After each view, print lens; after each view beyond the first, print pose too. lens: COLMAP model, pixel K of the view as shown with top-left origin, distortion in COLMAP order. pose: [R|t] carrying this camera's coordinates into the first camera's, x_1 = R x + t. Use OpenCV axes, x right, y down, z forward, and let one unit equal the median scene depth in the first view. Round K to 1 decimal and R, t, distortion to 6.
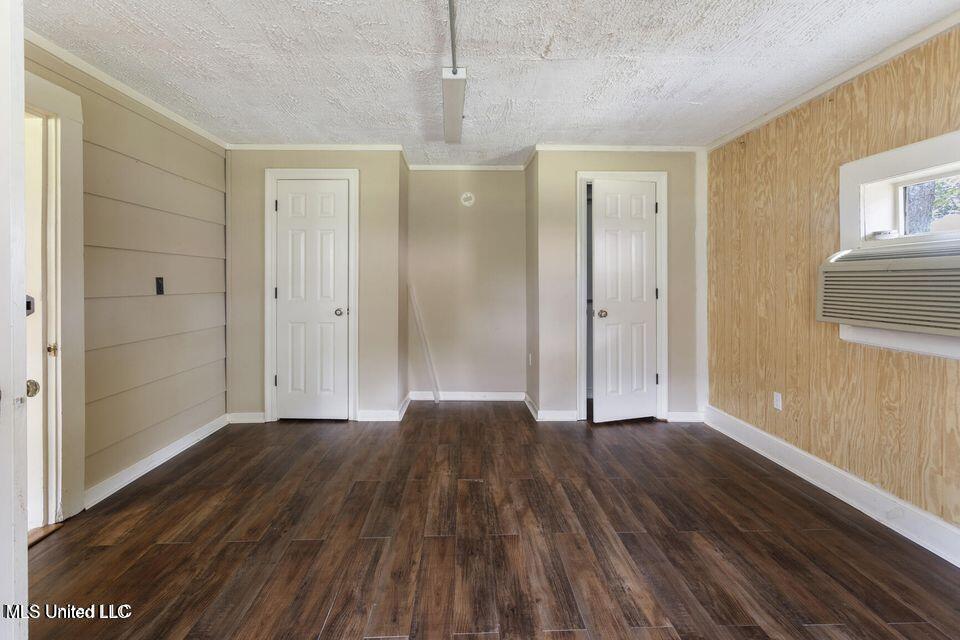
lens RADIAL K [[458.7, 0, 478.5], [0, 458.7, 280.3], [0, 0, 1]] dist [0.005616, 0.000765]
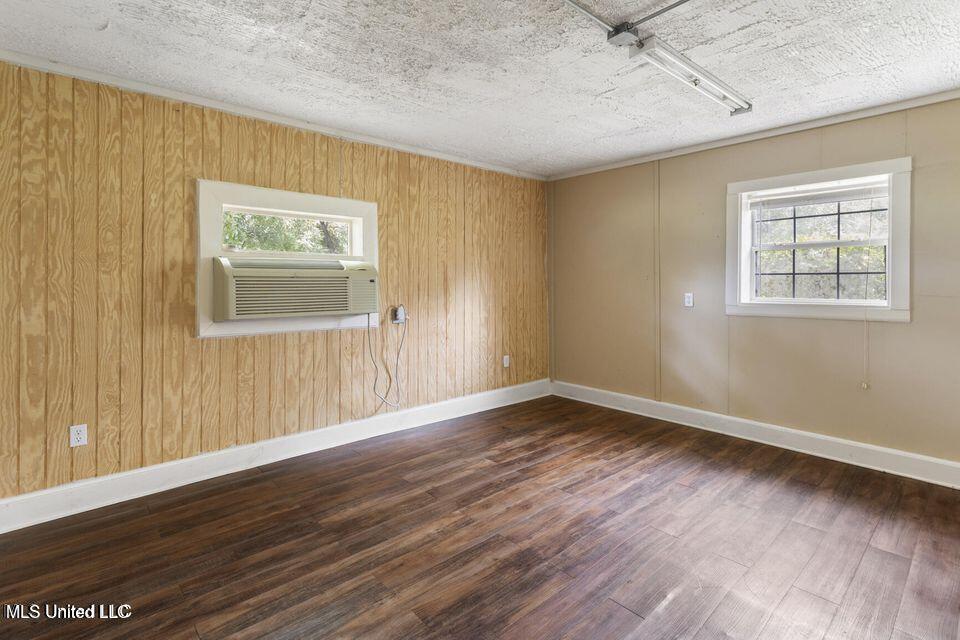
lens RADIAL K [[458.7, 0, 483.0], [0, 458.7, 283.2], [0, 0, 1]] dist [0.005616, 0.000765]
pose [[-0.640363, -0.003532, 0.768065, -0.562278], [-0.000964, 0.999992, 0.003795, -0.006778], [-0.768072, 0.001690, -0.640361, 1.339087]]
